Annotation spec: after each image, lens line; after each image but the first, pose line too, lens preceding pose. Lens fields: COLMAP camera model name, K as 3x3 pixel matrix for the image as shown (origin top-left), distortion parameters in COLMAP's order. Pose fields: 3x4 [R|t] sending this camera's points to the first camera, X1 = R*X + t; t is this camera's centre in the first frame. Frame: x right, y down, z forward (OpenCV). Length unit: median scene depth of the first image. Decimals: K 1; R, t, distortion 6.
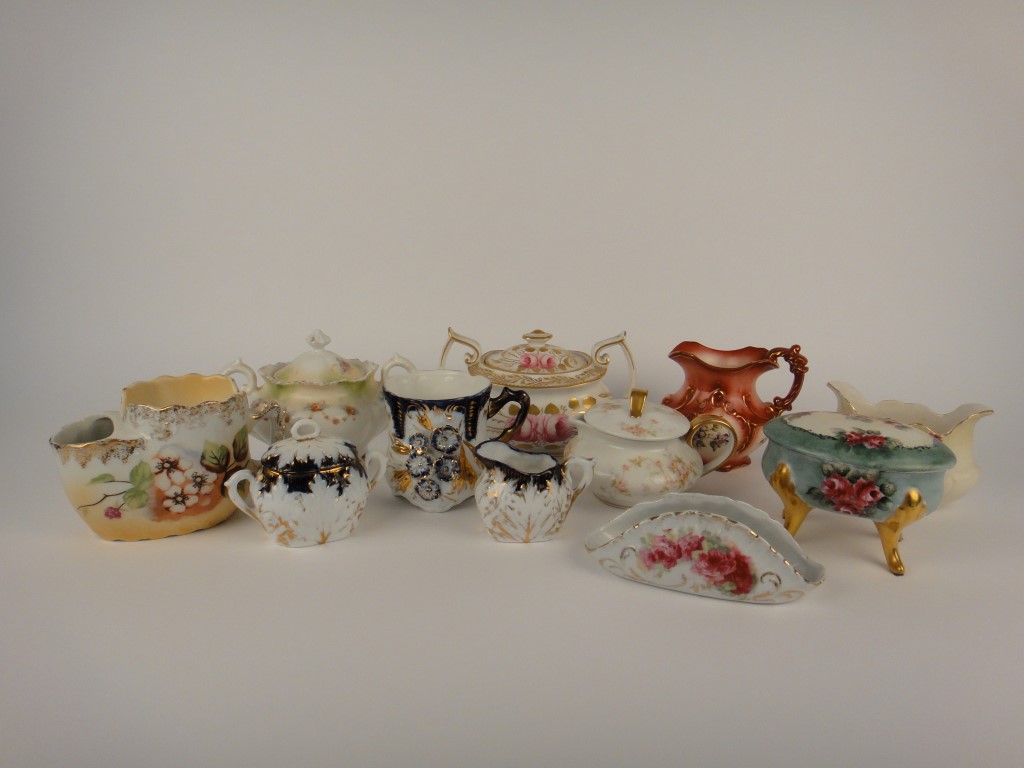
lens RADIAL K [[729.0, 0, 511.3], [0, 729.0, 378.3], [0, 0, 1]] dist [0.016623, -0.000495]
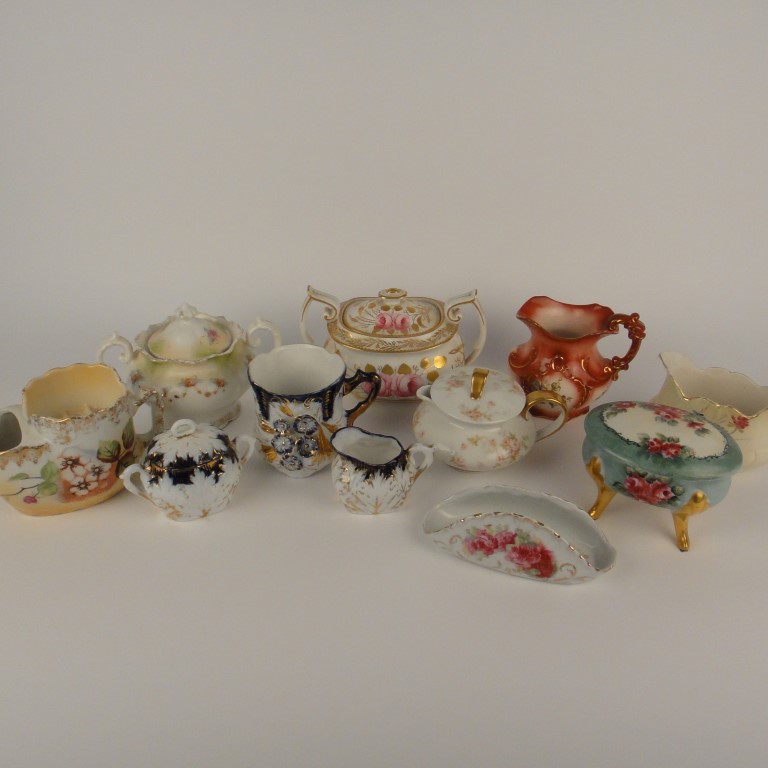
lens RADIAL K [[819.4, 0, 376.2], [0, 819.4, 364.6], [0, 0, 1]] dist [0.027213, 0.000000]
pose [[0.999662, 0.001020, -0.025985, 0.053163], [0.006229, 0.960751, 0.277343, -0.356581], [0.025248, -0.277411, 0.960419, -0.198998]]
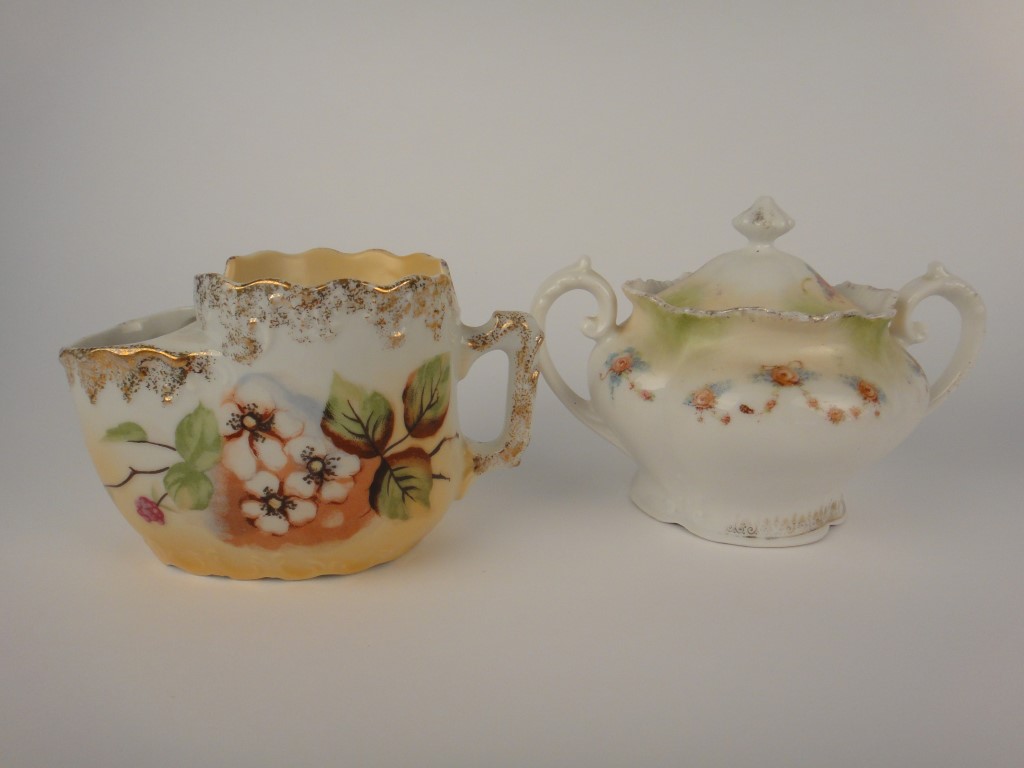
lens RADIAL K [[729.0, 0, 517.2], [0, 729.0, 374.5], [0, 0, 1]] dist [0.016623, -0.000495]
pose [[0.902990, 0.099535, -0.417973, -0.137288], [-0.101402, 0.994686, 0.017804, 0.060505], [0.417524, 0.026307, 0.908285, 0.603553]]
